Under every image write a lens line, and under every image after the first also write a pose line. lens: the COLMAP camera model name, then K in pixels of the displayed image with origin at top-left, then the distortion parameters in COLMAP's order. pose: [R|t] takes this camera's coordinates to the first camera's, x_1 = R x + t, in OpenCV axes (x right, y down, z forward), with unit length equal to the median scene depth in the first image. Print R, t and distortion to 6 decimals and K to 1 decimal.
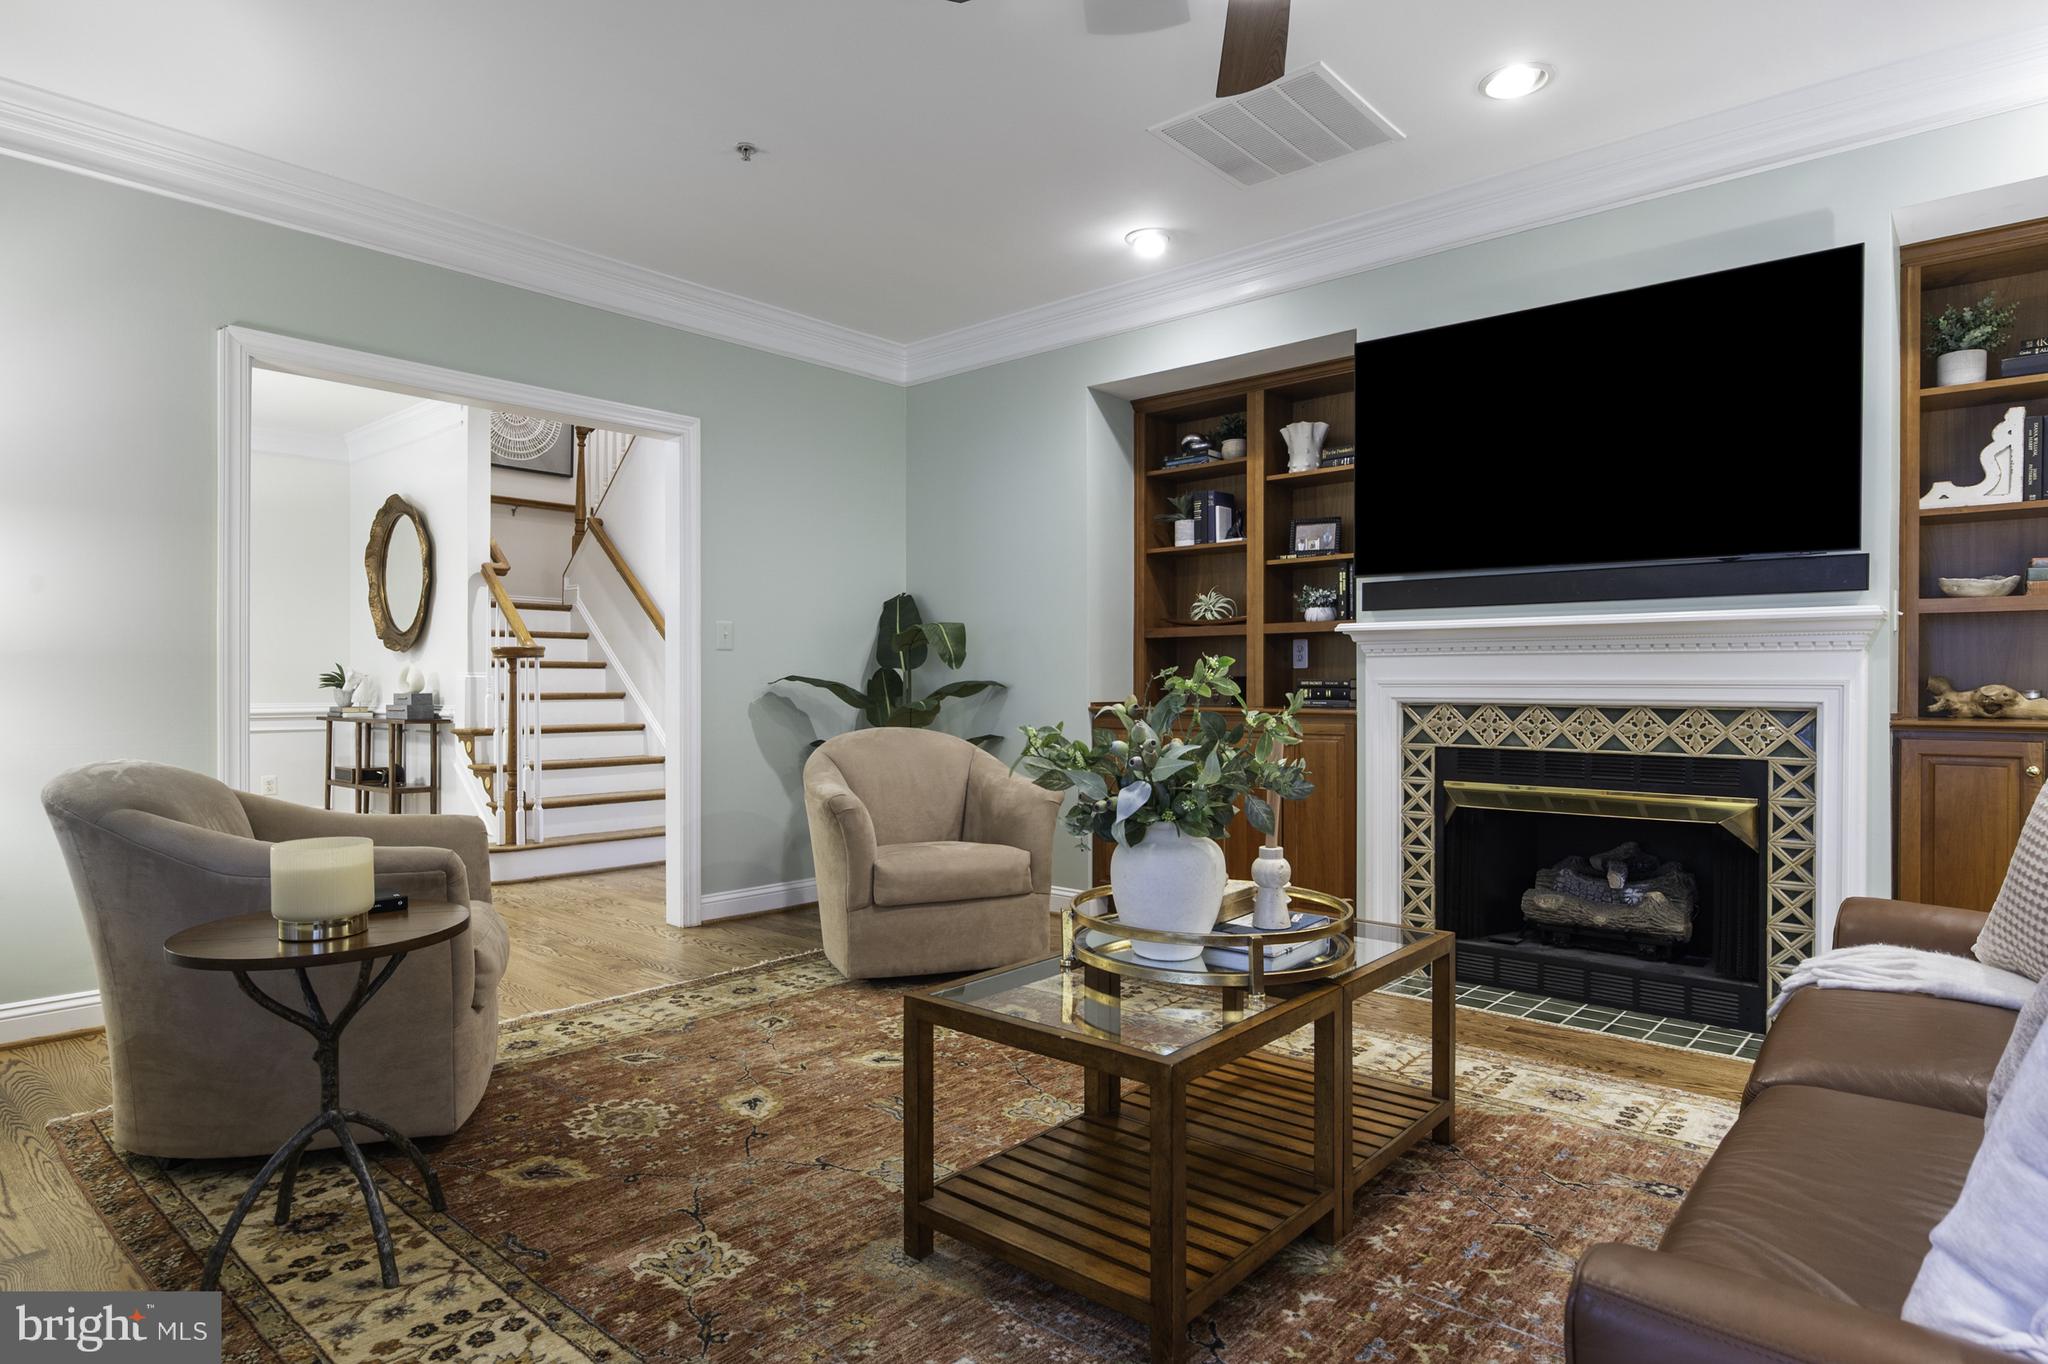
lens RADIAL K [[1126.9, 0, 1024.0], [0, 1126.9, 682.0], [0, 0, 1]] dist [-0.000888, 0.000421]
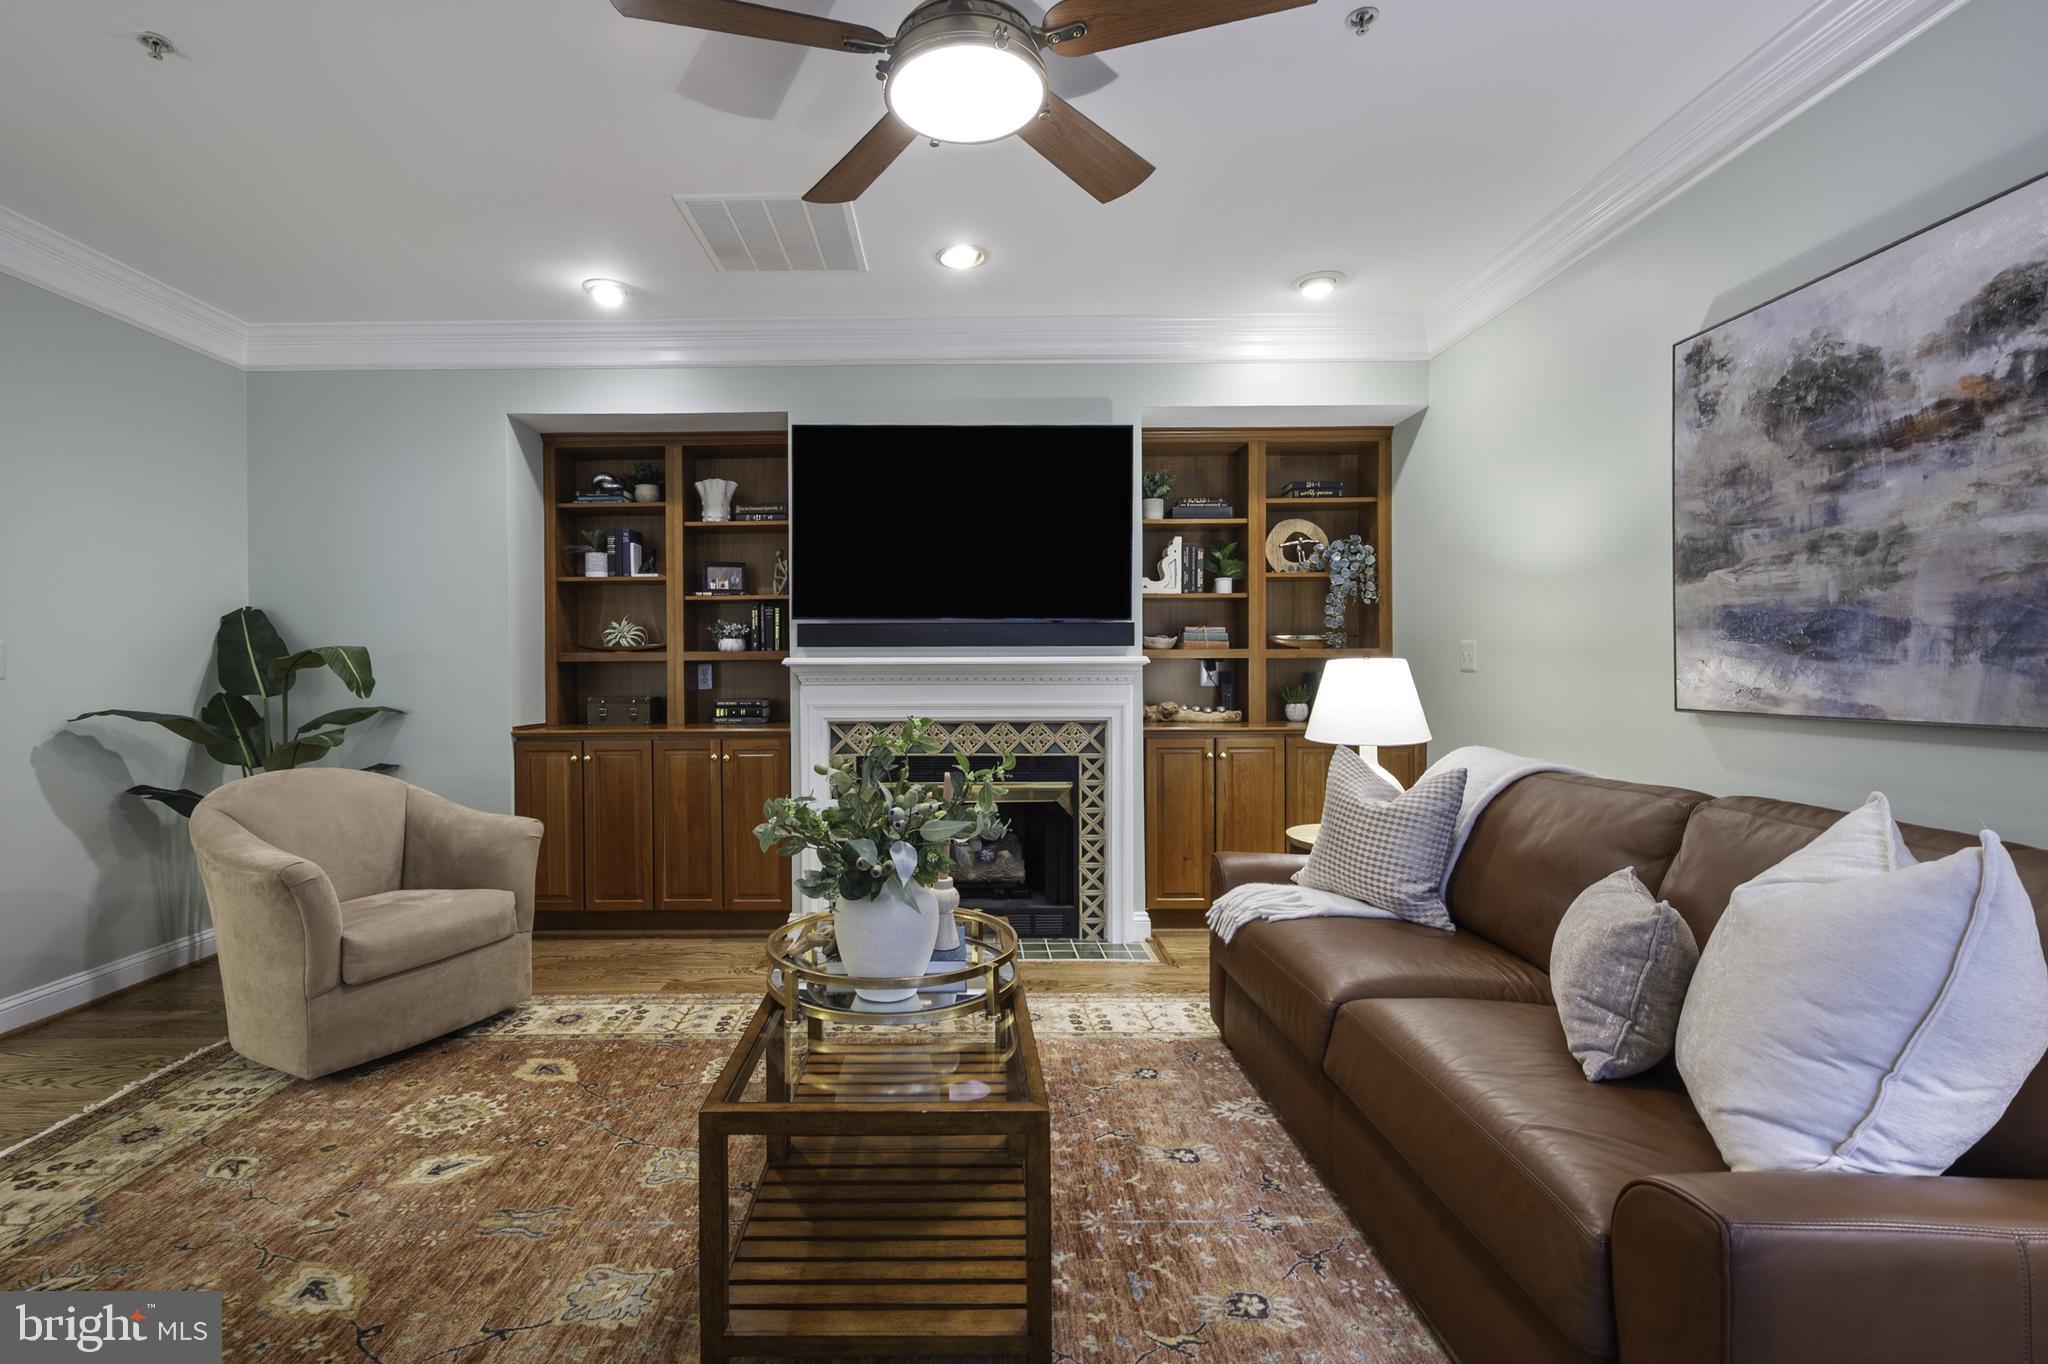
lens RADIAL K [[904.6, 0, 946.2], [0, 904.6, 673.9], [0, 0, 1]] dist [-0.000297, 0.001049]
pose [[0.761424, -0.006187, 0.648225, -0.220768], [0.005293, 0.999980, 0.003326, -0.038844], [-0.648232, 0.000899, 0.761442, 0.166813]]
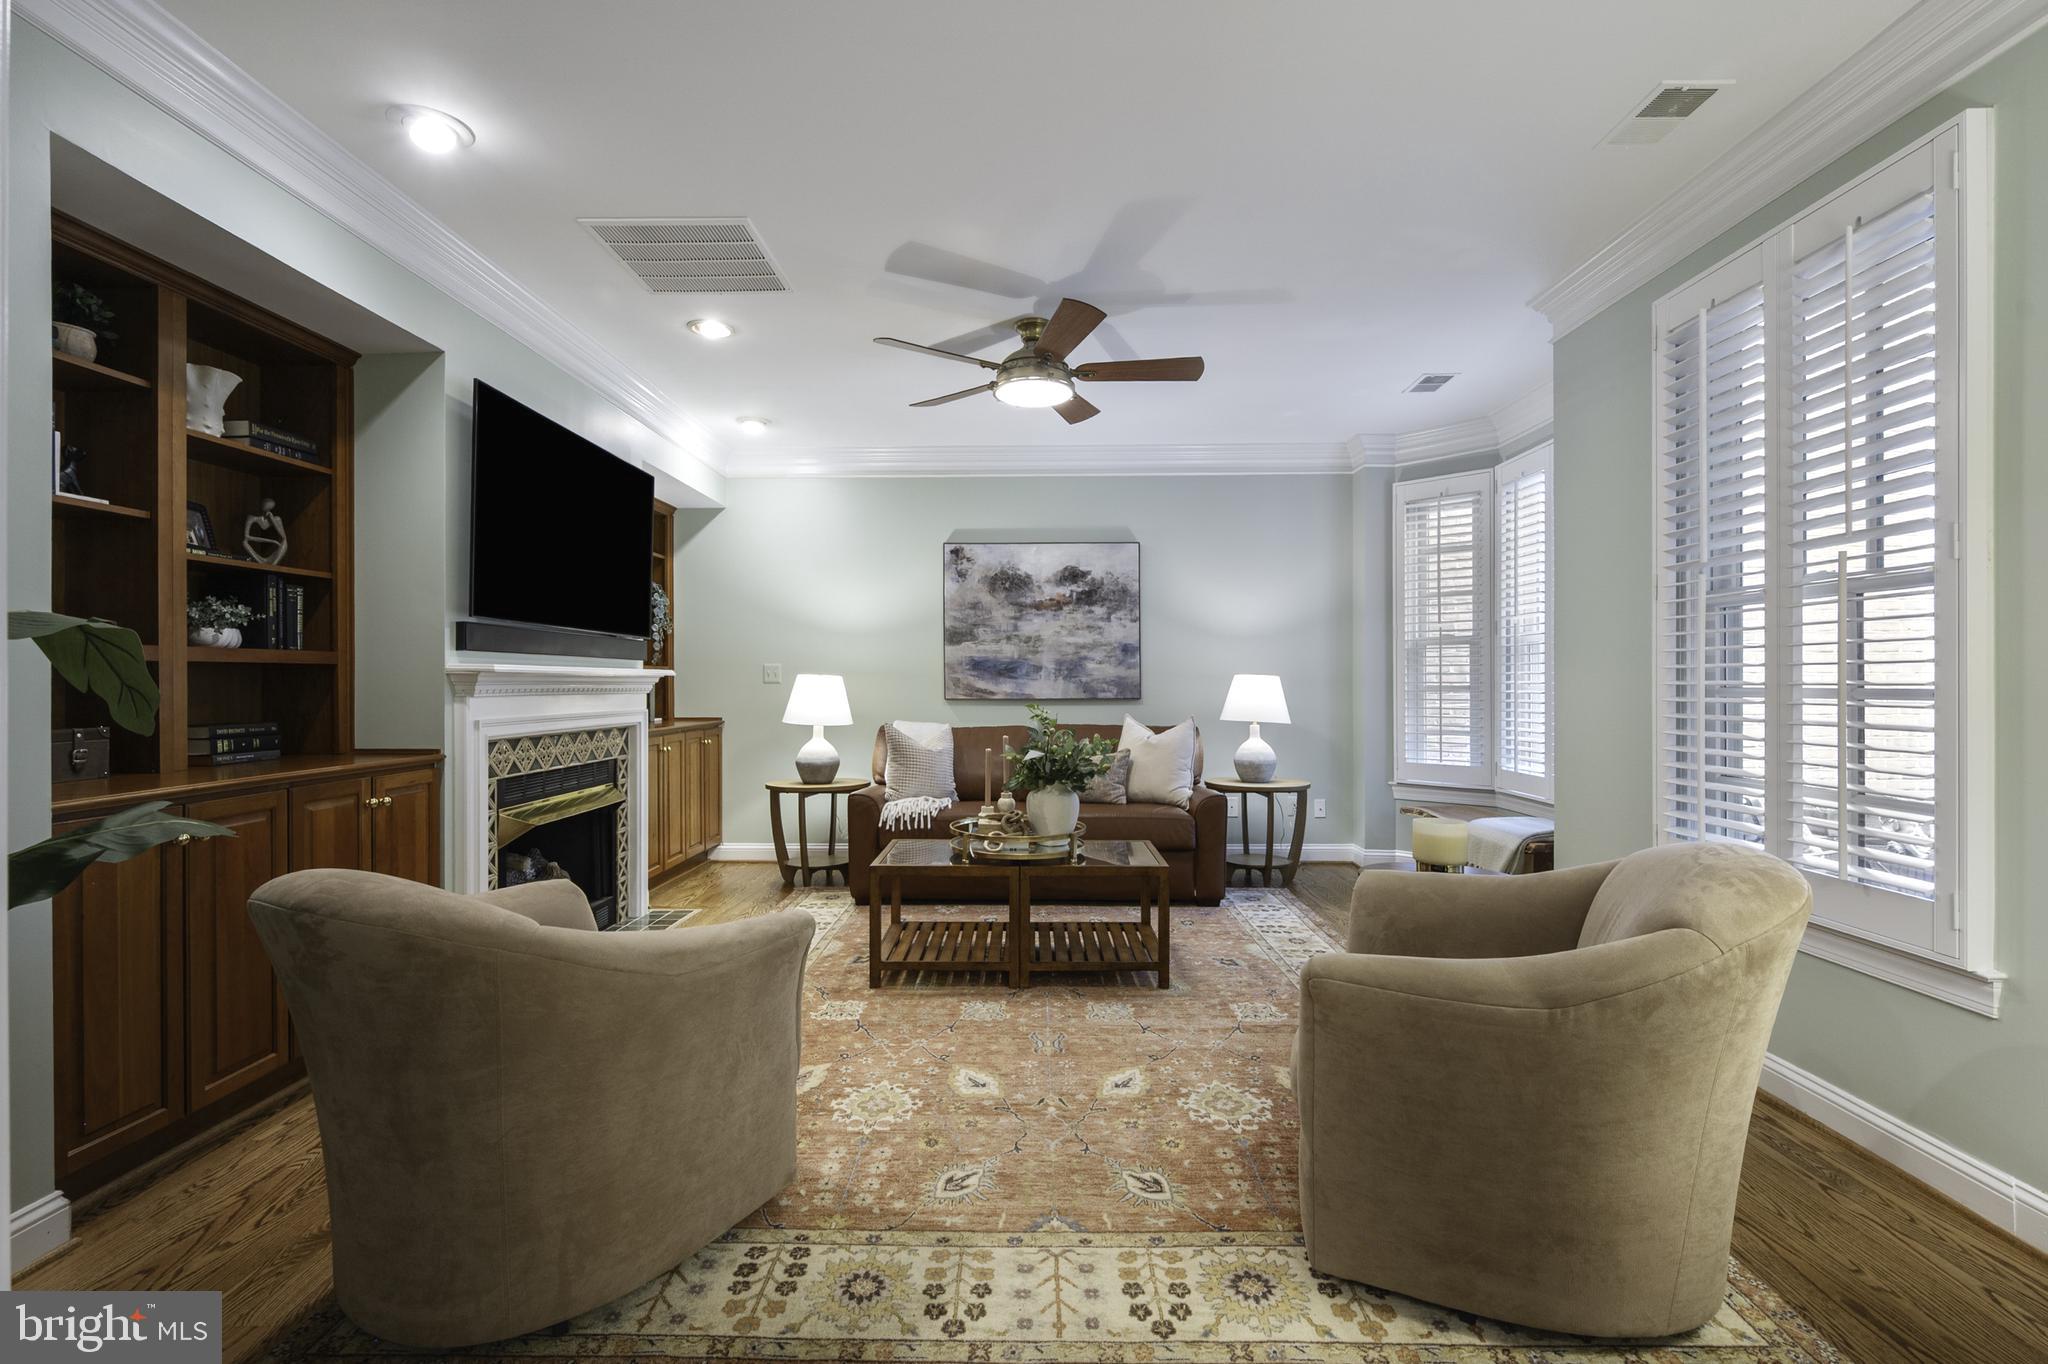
lens RADIAL K [[891.0, 0, 1014.6], [0, 891.0, 682.7], [0, 0, 1]] dist [-0.000734, -0.000092]
pose [[-0.638072, 0.001198, 0.769976, -0.631624], [0.002501, 0.999997, 0.000517, -0.036277], [-0.769973, 0.002256, -0.638073, 1.194229]]
